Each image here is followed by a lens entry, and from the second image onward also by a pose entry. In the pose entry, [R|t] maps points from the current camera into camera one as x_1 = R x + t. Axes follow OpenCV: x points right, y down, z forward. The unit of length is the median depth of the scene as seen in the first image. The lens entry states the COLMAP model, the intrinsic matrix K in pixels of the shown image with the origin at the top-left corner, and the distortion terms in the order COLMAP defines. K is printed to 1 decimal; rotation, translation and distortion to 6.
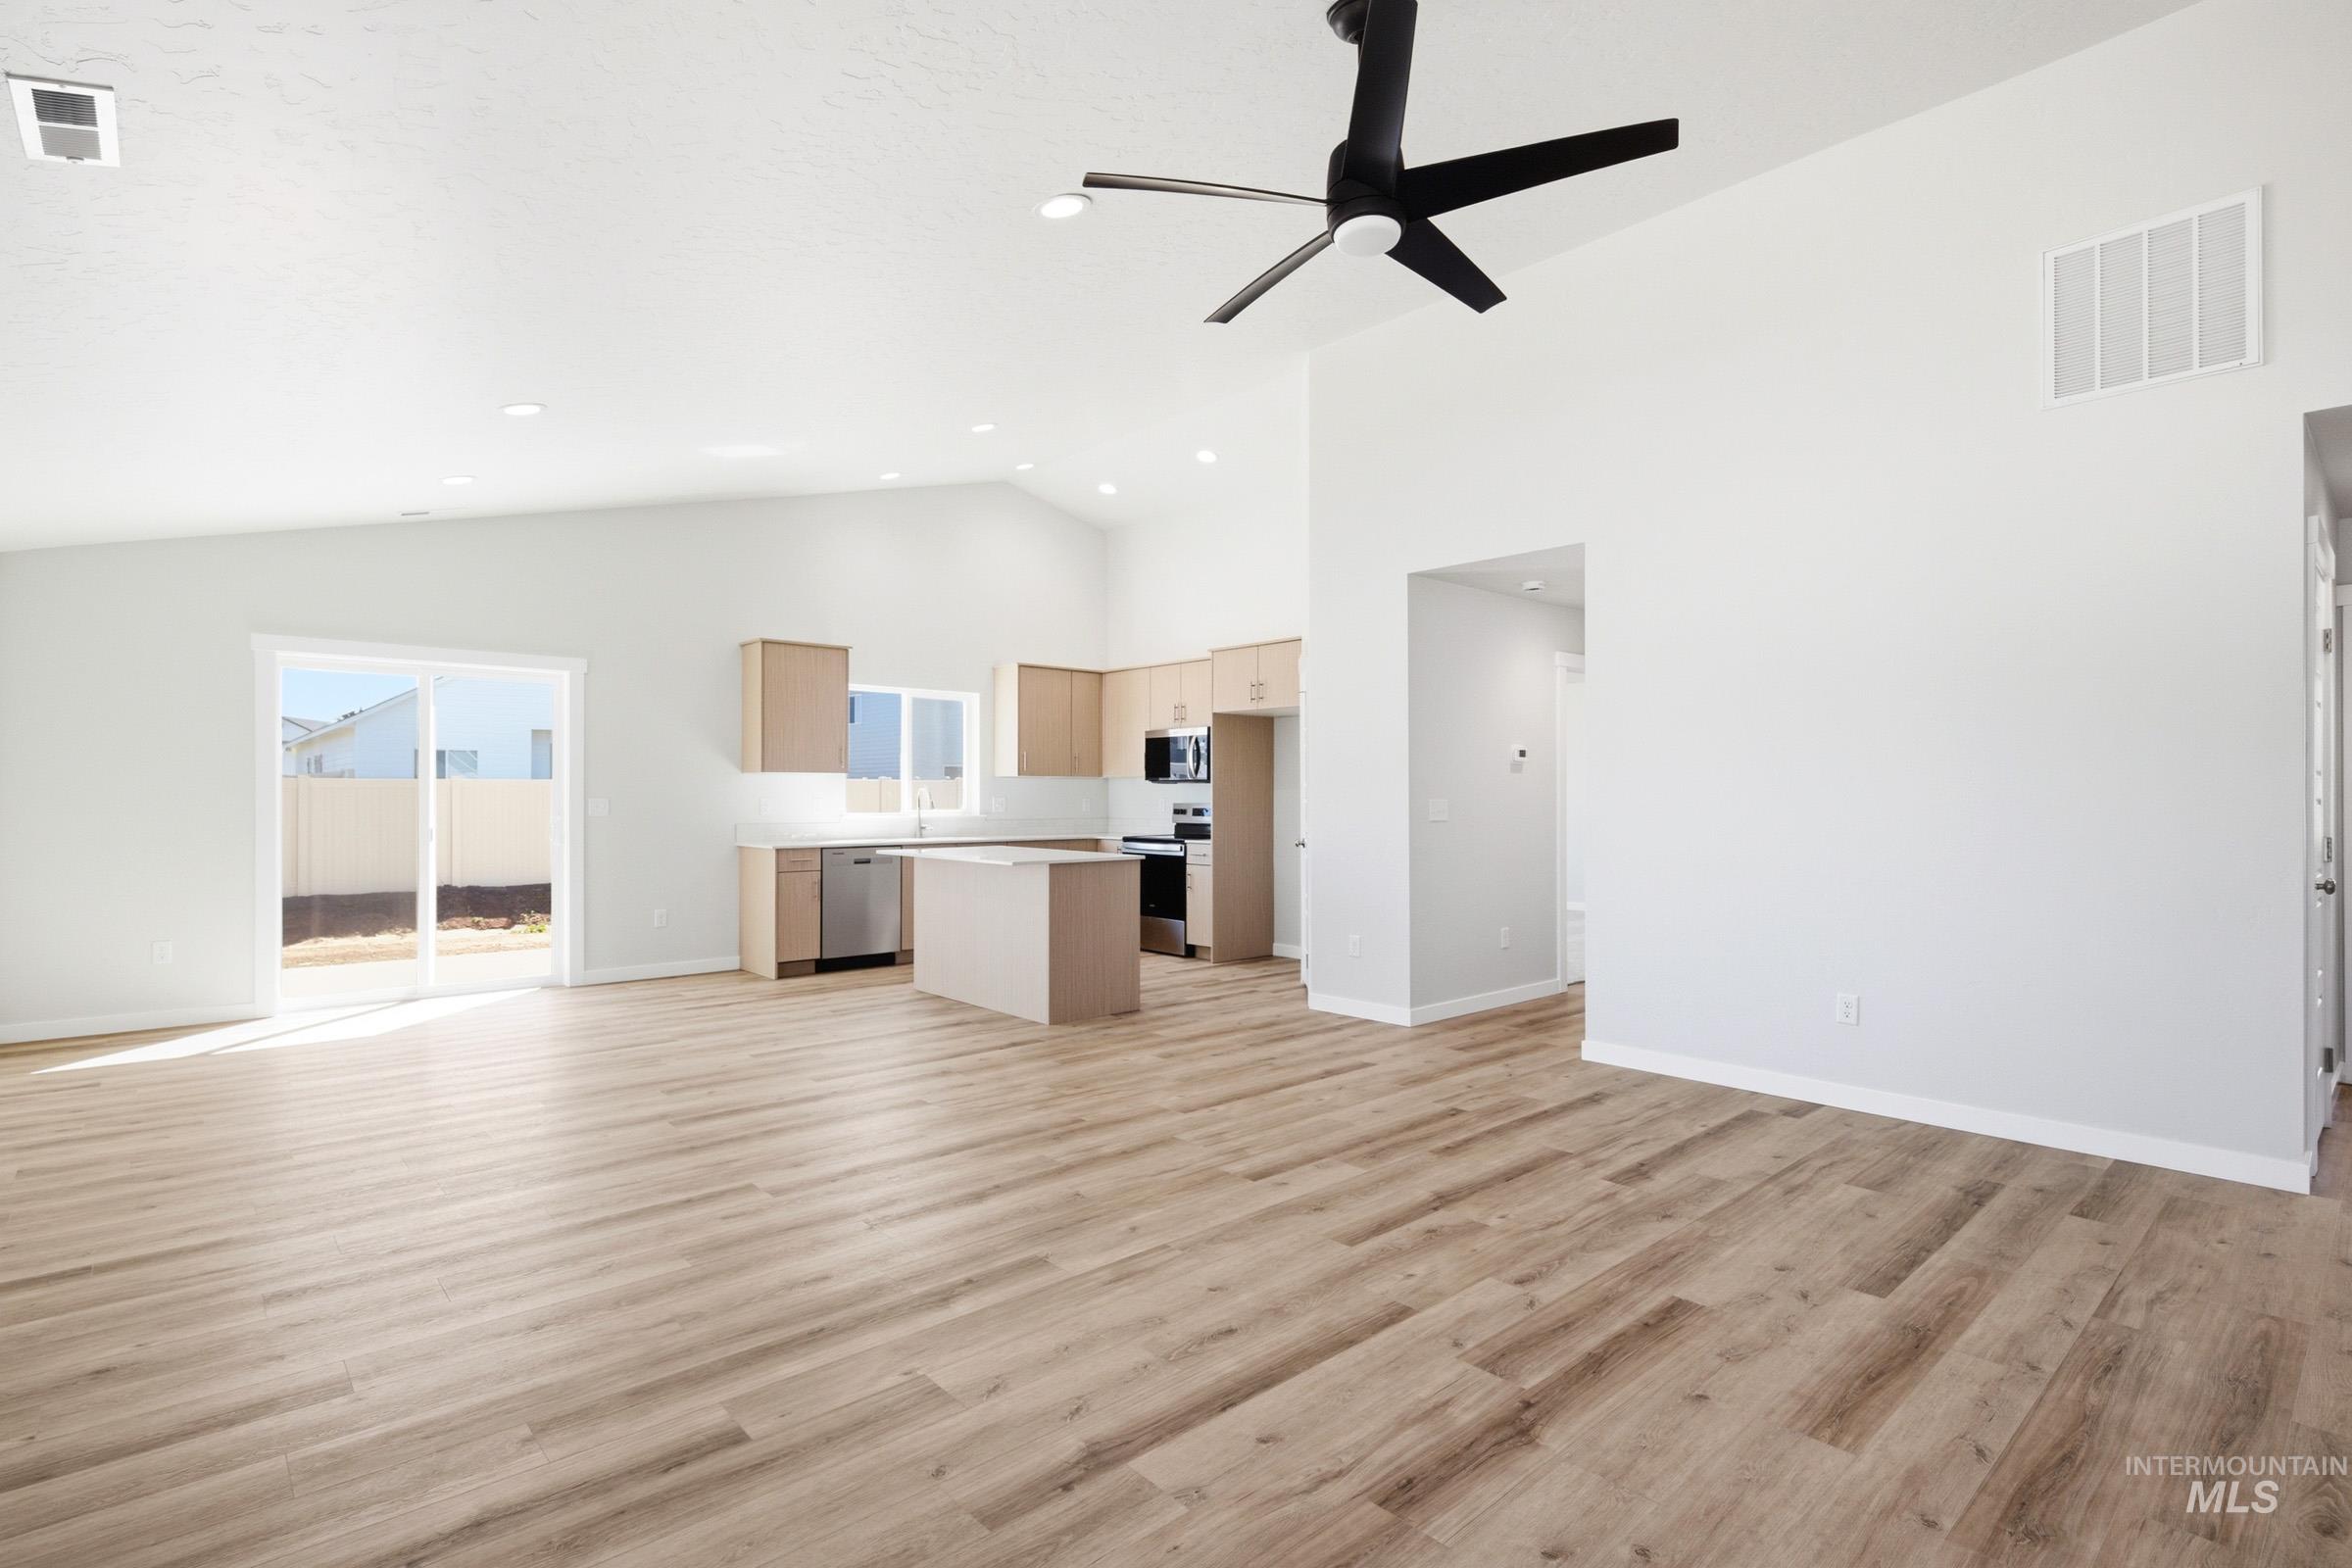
lens RADIAL K [[1140.5, 0, 1176.0], [0, 1140.5, 784.0], [0, 0, 1]] dist [0.011437, -0.001085]
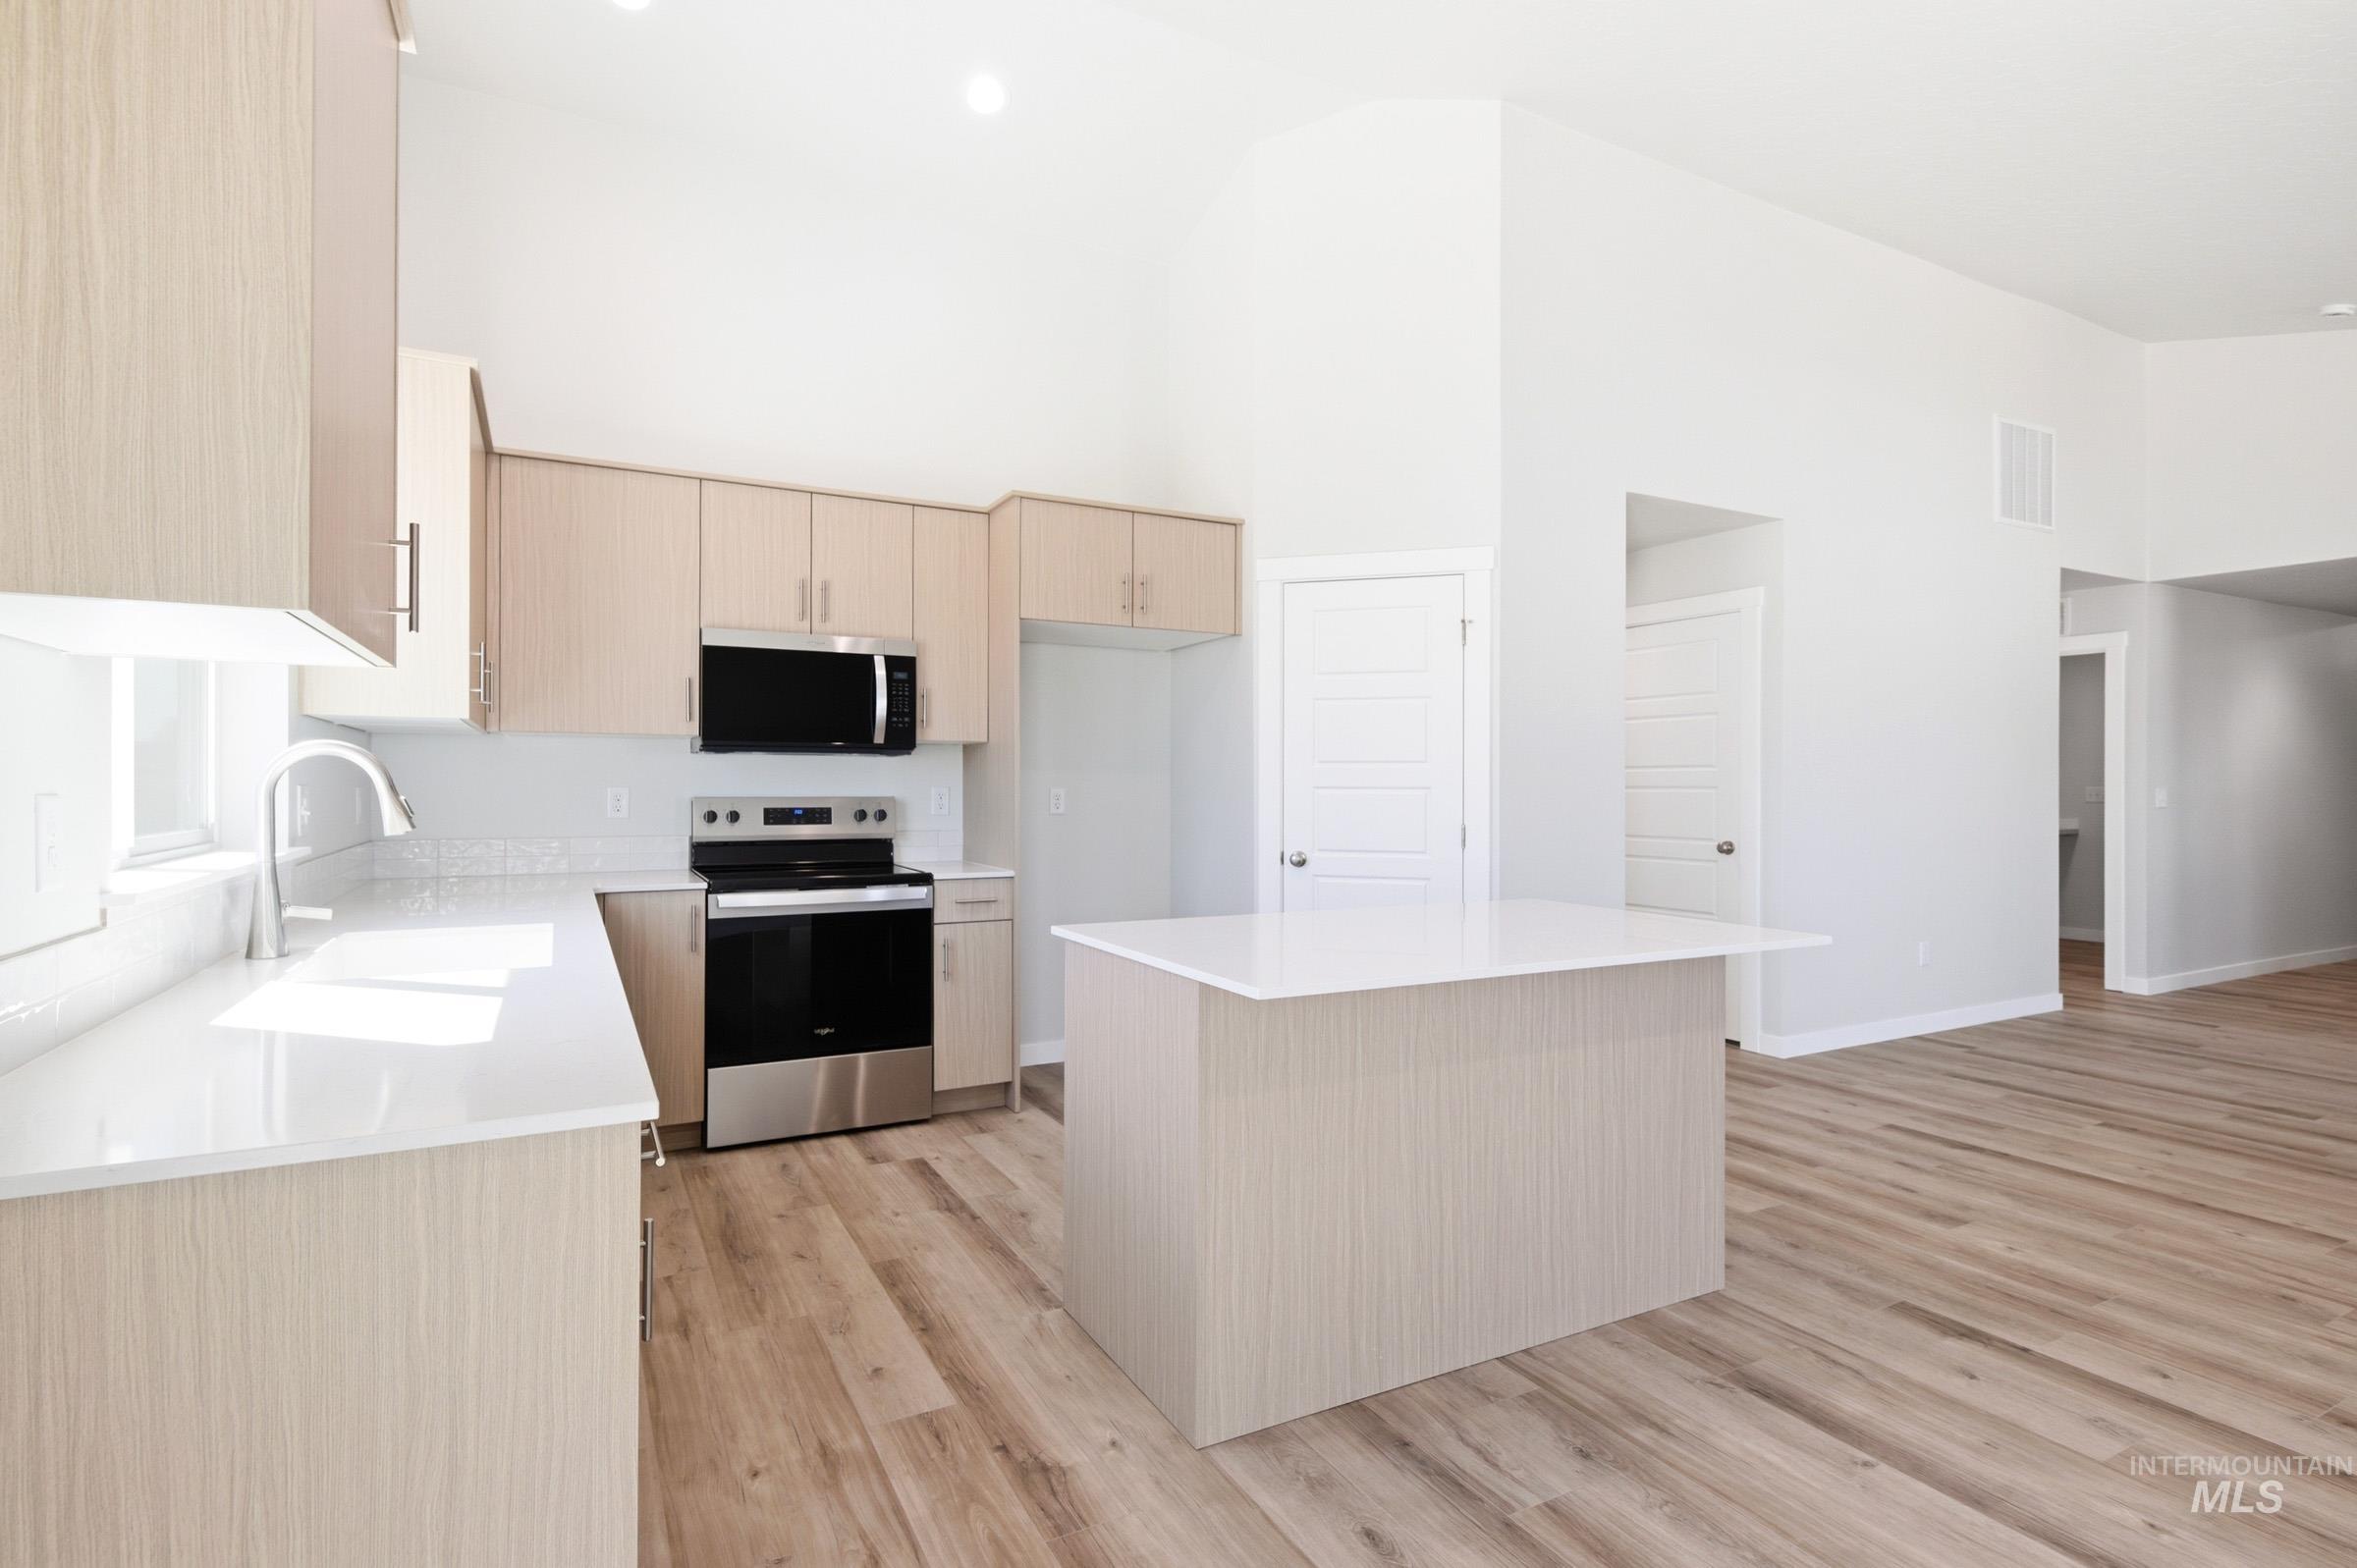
lens RADIAL K [[1142.8, 0, 1178.5], [0, 1142.8, 784.0], [0, 0, 1]] dist [0.011437, -0.001085]
pose [[0.237132, -0.004322, 0.971468, -1.013692], [-0.011744, 0.999904, 0.007315, 0.016009], [-0.971406, -0.013144, 0.237058, 1.842507]]
